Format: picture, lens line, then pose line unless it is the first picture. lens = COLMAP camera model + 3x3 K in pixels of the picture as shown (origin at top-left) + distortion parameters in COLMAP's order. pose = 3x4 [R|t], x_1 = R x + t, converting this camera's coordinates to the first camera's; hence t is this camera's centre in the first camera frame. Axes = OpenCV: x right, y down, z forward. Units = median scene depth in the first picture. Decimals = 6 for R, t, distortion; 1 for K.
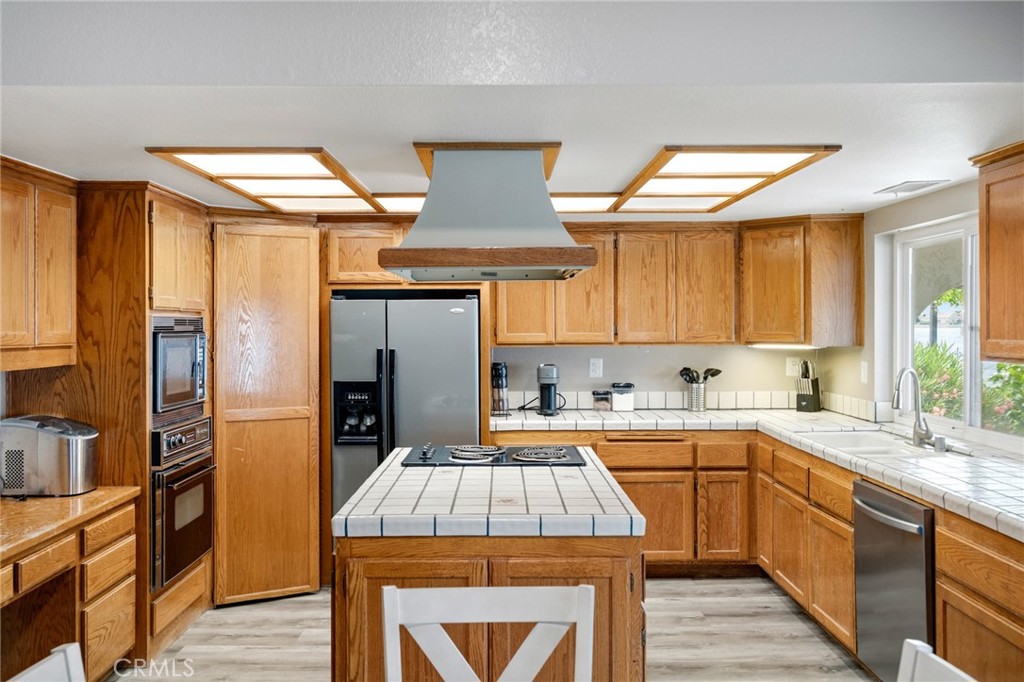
lens RADIAL K [[902.4, 0, 512.0], [0, 902.4, 341.0], [0, 0, 1]] dist [-0.005439, 0.010751]
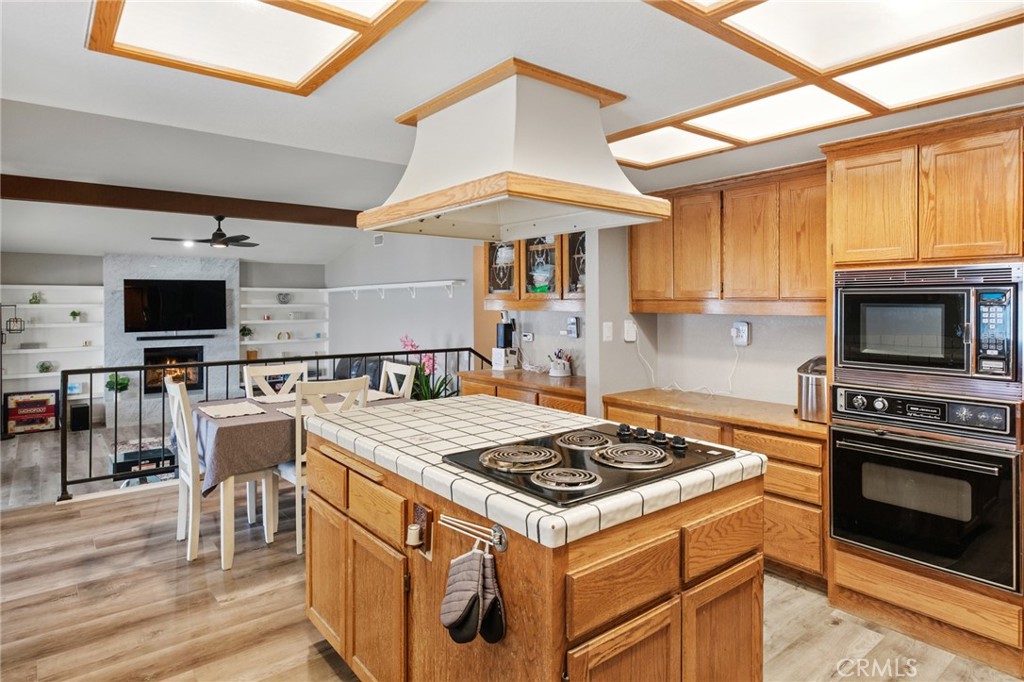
lens RADIAL K [[587.5, 0, 512.4], [0, 587.5, 300.3], [0, 0, 1]] dist [0.000503, -0.000278]
pose [[-0.784637, 0.002282, -0.619952, 0.242712], [-0.006515, 0.999908, 0.011926, -0.000423], [0.619922, 0.013397, -0.784549, 1.028317]]
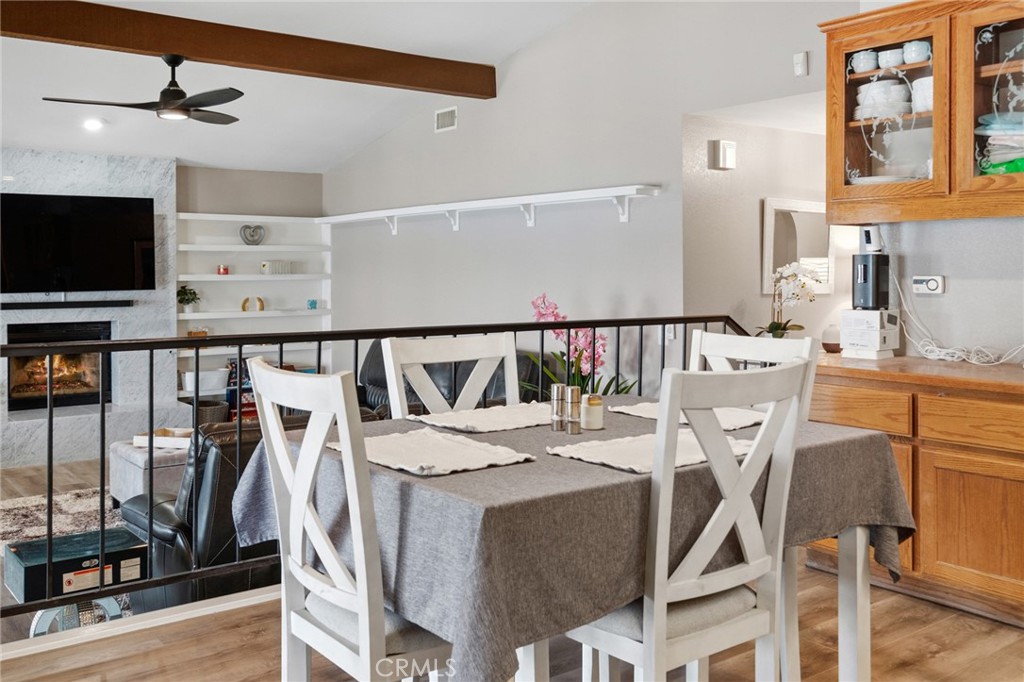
lens RADIAL K [[954.1, 0, 511.7], [0, 954.1, 276.4], [0, 0, 1]] dist [0.001148, 0.006062]
pose [[-0.799453, 0.010723, -0.600633, 0.289117], [-0.006548, 0.999626, 0.026562, 0.053795], [0.600693, 0.025168, -0.799084, 0.624061]]
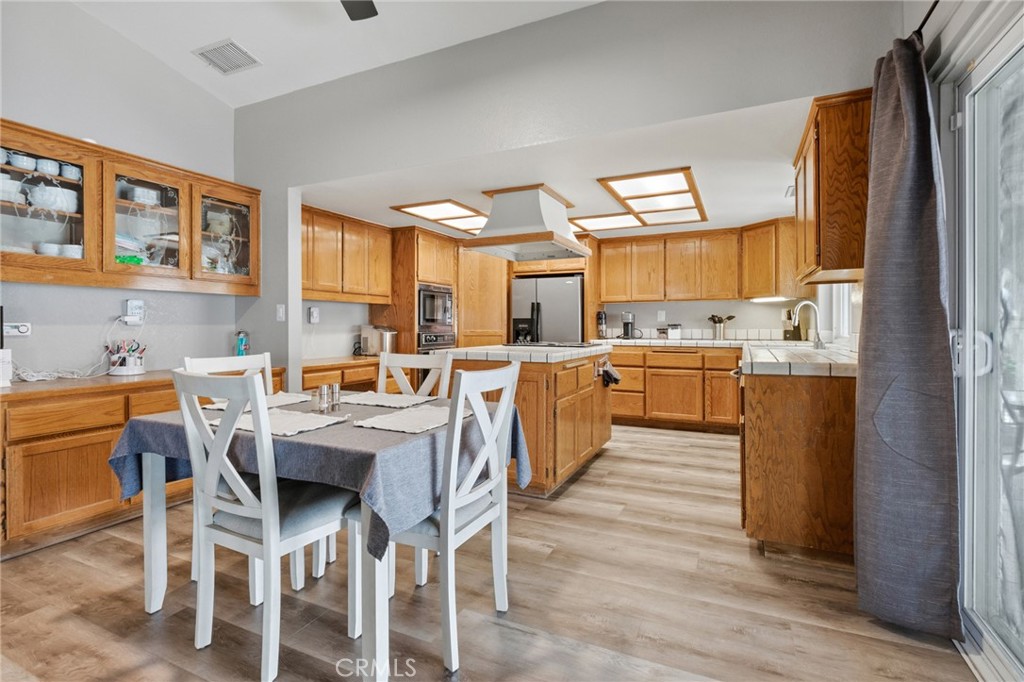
lens RADIAL K [[501.4, 0, 500.2], [0, 501.4, 325.0], [0, 0, 1]] dist [-0.000188, 0.000082]
pose [[0.895554, 0.002634, -0.444945, 0.292326], [-0.010143, 0.999843, -0.014497, 0.076775], [0.444837, 0.017496, 0.895440, -0.053189]]
